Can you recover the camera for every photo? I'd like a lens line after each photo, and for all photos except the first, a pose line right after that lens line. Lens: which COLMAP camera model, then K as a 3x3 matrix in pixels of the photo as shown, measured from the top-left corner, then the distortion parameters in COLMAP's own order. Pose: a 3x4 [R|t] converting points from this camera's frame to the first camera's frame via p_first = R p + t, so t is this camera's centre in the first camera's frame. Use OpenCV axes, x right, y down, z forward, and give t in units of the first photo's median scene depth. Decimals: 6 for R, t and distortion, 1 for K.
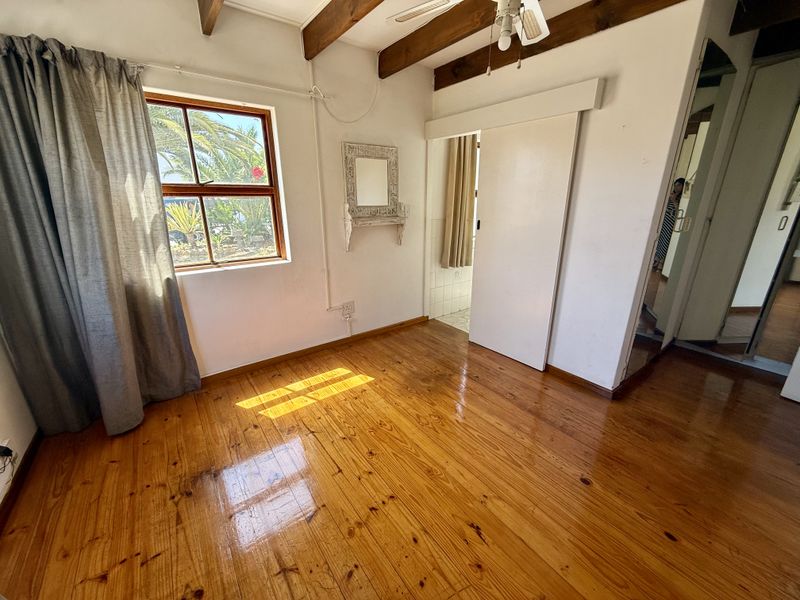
lens RADIAL K [[319.7, 0, 399.3], [0, 319.7, 299.0], [0, 0, 1]] dist [0.001672, -0.000112]
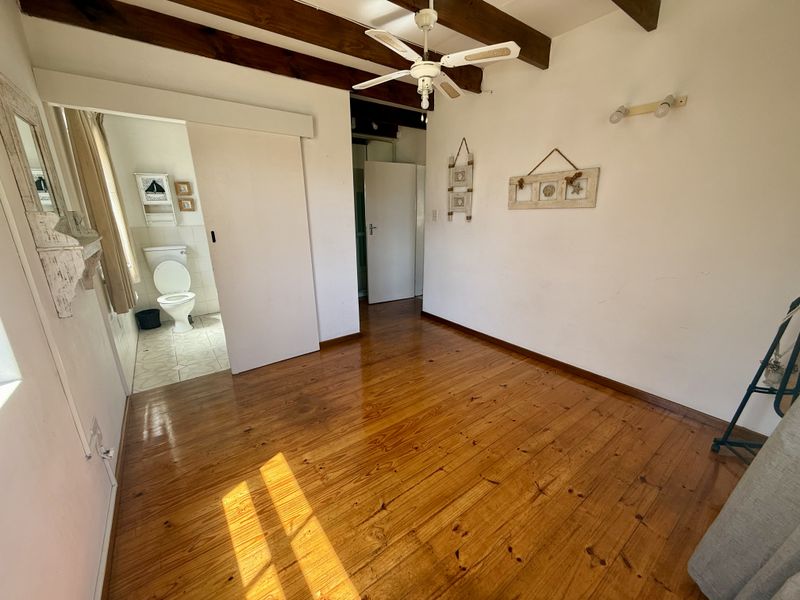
lens RADIAL K [[319.7, 0, 400.7], [0, 319.7, 296.0], [0, 0, 1]] dist [0.001672, -0.000112]
pose [[0.007365, -0.262912, 0.964792, -0.686996], [0.311069, 0.917550, 0.247663, -0.167974], [-0.950359, 0.298293, 0.088542, 0.591608]]
